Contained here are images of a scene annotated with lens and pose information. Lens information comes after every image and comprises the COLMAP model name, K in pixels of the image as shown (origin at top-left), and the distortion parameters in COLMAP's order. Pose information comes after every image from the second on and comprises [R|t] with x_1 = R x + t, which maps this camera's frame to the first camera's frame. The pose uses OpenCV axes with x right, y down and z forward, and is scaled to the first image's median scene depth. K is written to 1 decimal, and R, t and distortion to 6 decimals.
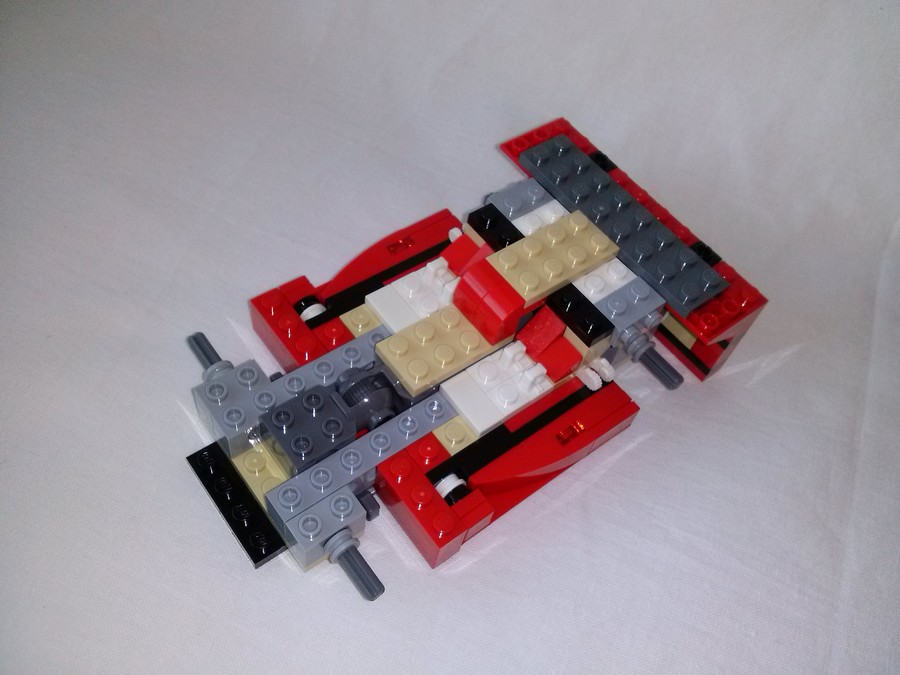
lens RADIAL K [[814.4, 0, 448.3], [0, 814.4, 336.8], [0, 0, 1]] dist [0.005119, -0.129967]
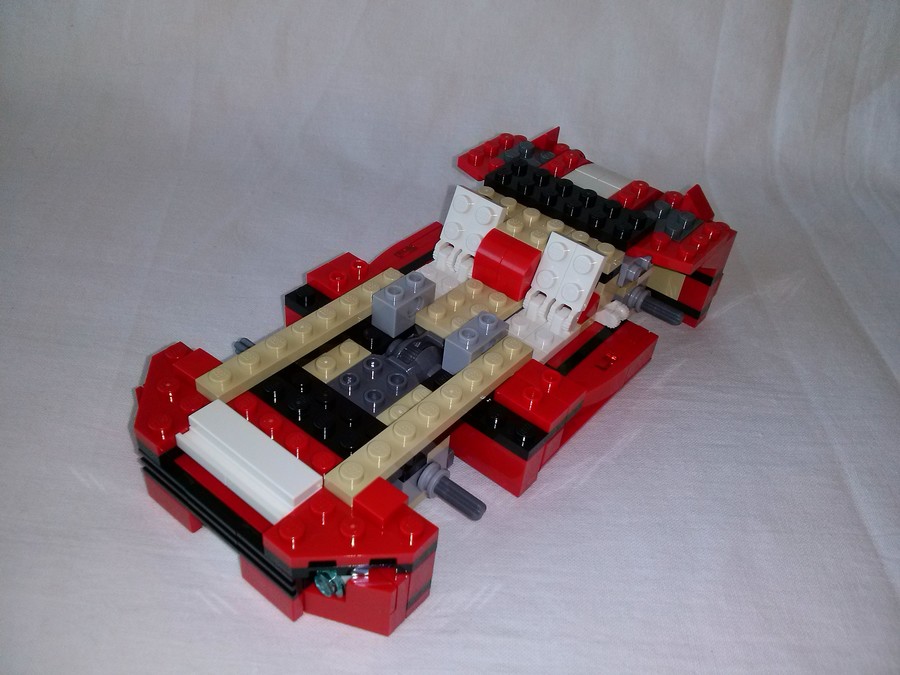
lens RADIAL K [[827.5, 0, 447.6], [0, 827.5, 335.4], [0, 0, 1]] dist [-0.005766, -0.135471]
pose [[0.973290, -0.173717, 0.150098, -0.218584], [0.204625, 0.952847, -0.224079, 0.293677], [-0.104094, 0.248807, 0.962943, -0.045161]]
